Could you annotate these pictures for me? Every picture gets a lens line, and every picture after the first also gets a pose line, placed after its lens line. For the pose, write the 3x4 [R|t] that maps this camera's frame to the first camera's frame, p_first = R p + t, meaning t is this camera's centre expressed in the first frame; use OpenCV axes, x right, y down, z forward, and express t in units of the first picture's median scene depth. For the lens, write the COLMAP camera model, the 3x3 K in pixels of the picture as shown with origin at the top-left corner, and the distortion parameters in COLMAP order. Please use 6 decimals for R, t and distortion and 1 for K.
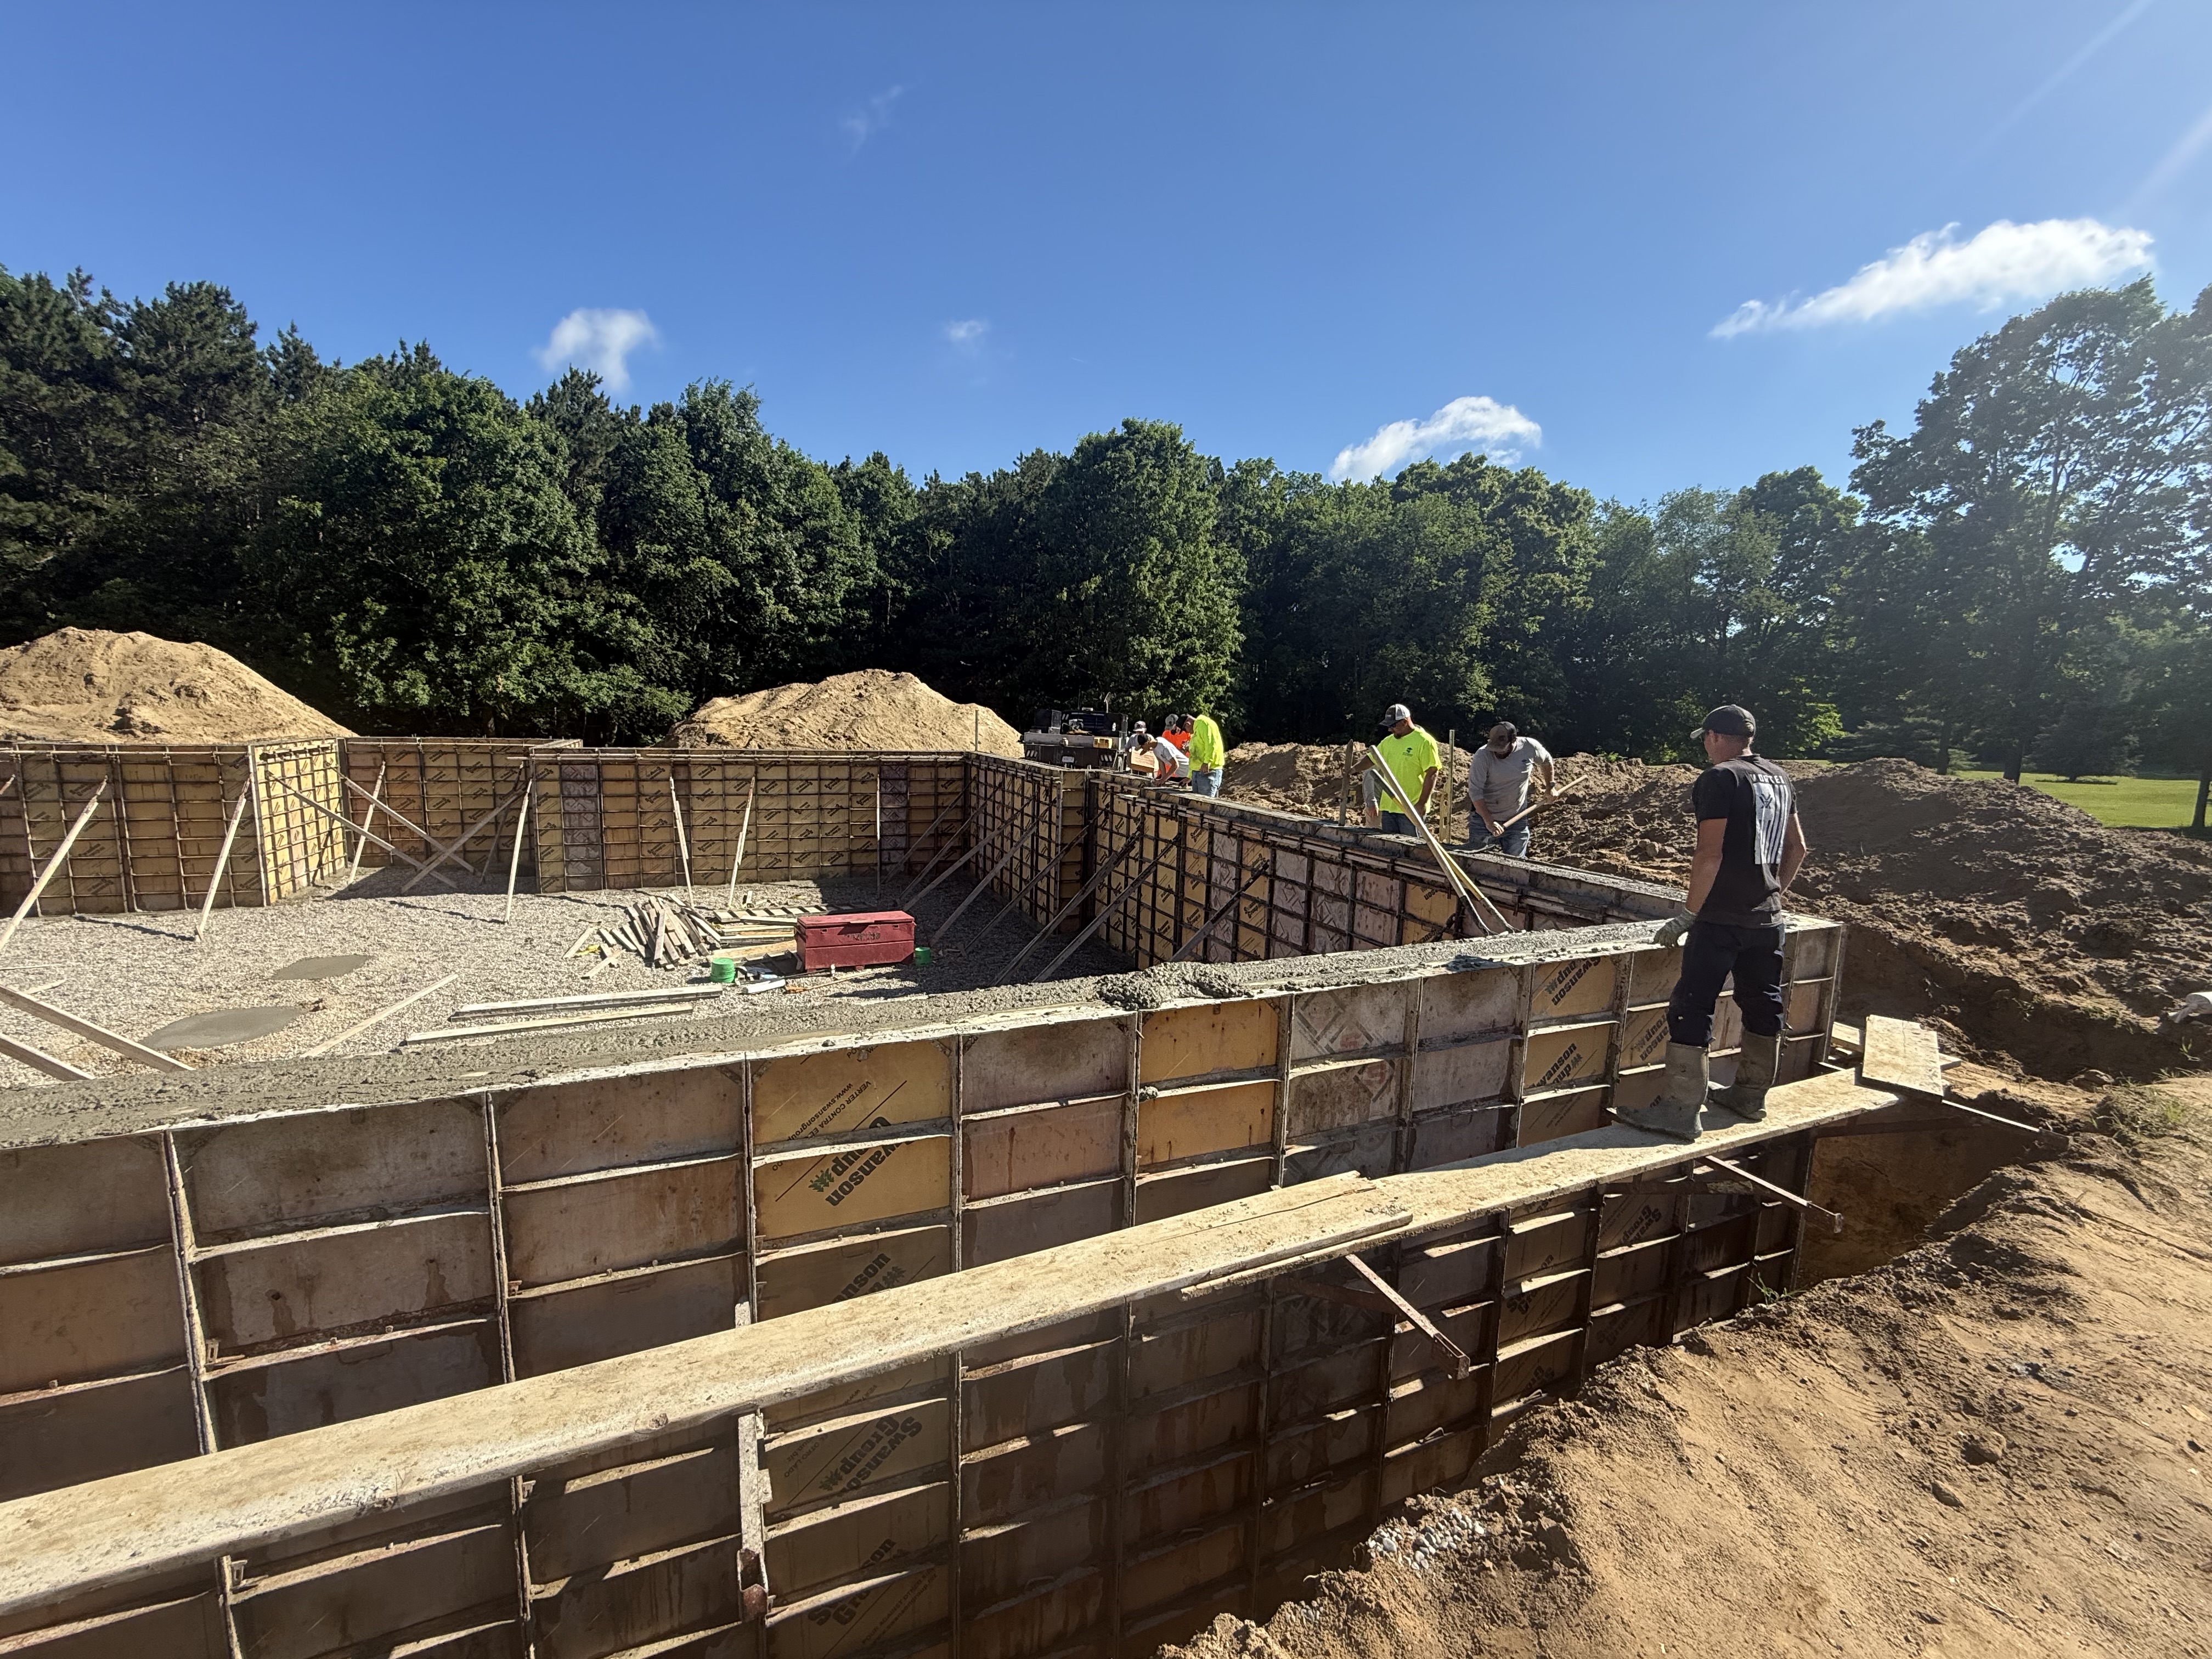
lens RADIAL K [[884.0, 0, 1106.0], [0, 884.0, 829.5], [0, 0, 1]] dist [-0.000719, -0.000138]
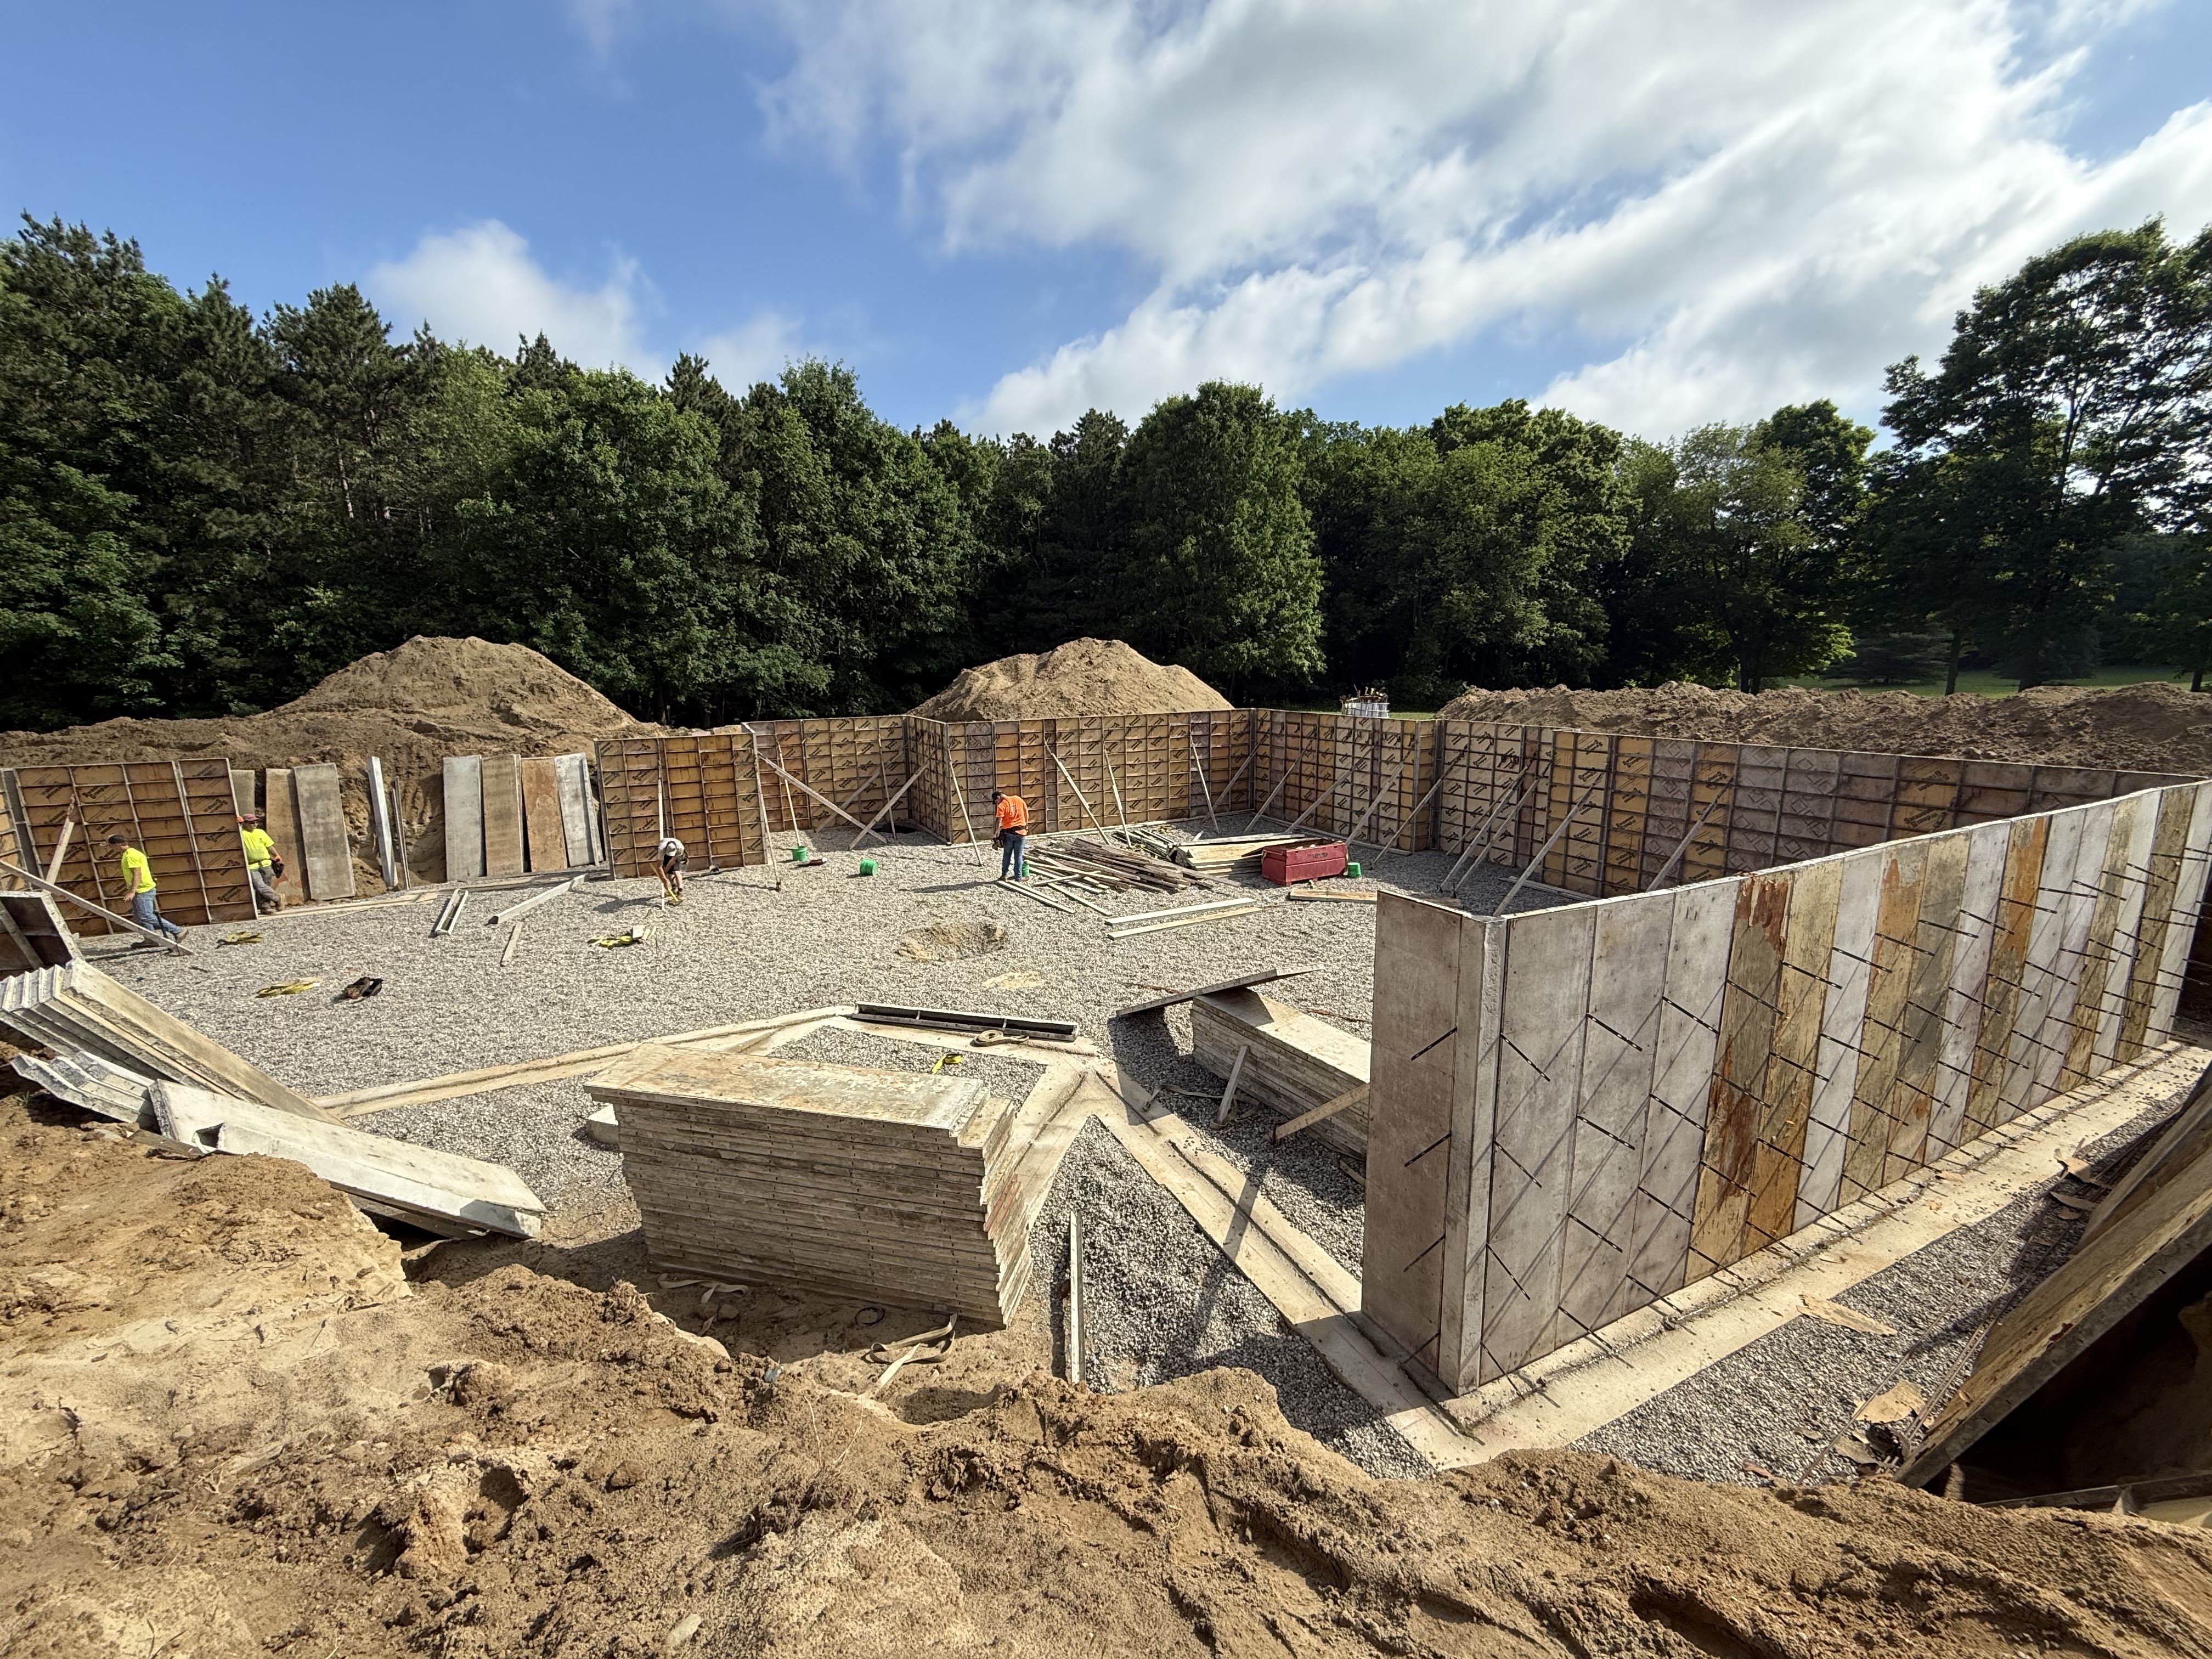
lens RADIAL K [[887.2, 0, 1104.2], [0, 887.2, 824.8], [0, 0, 1]] dist [-0.000595, 0.000149]
pose [[0.997980, -0.053482, 0.034293, -0.437004], [0.051666, 0.997320, 0.051800, -0.005689], [-0.036971, -0.049924, 0.998069, -0.186897]]
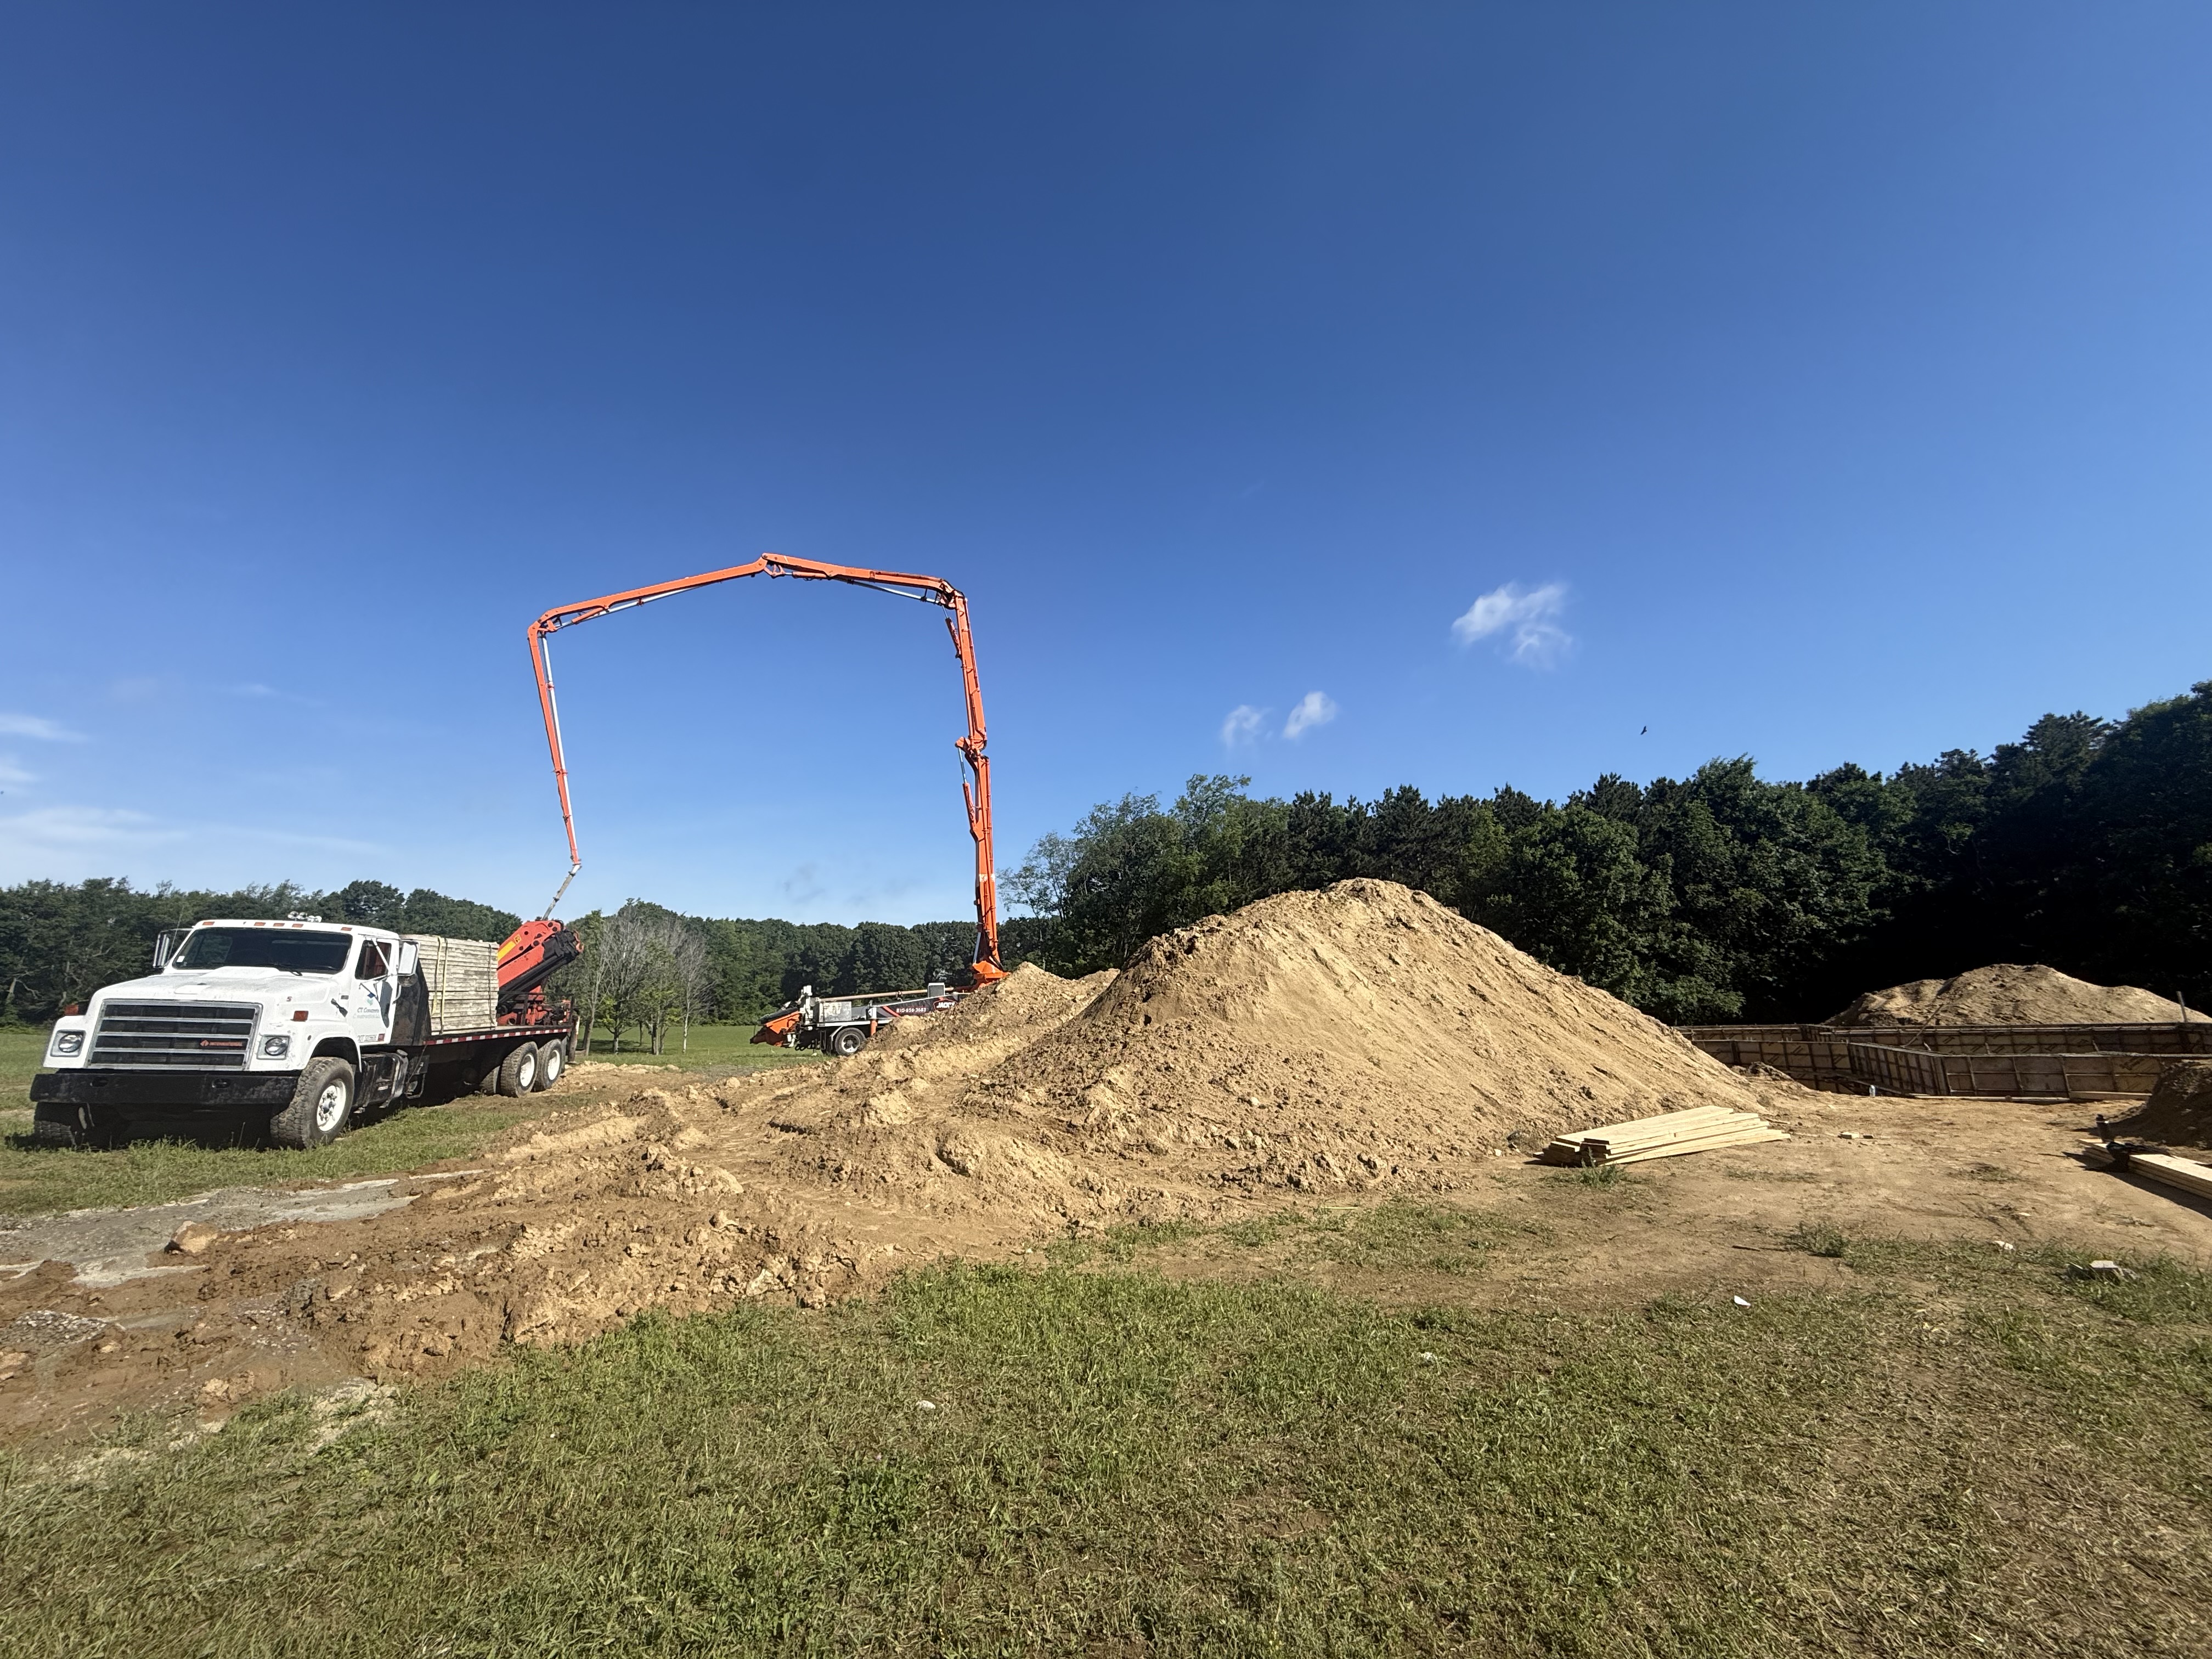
lens RADIAL K [[888.8, 0, 1079.9], [0, 888.8, 839.6], [0, 0, 1]] dist [-0.003047, -0.000348]
pose [[0.632236, -0.191396, -0.750763, -0.162844], [-0.058249, 0.954522, -0.292394, 0.149012], [0.772583, 0.228593, 0.592335, -1.256857]]
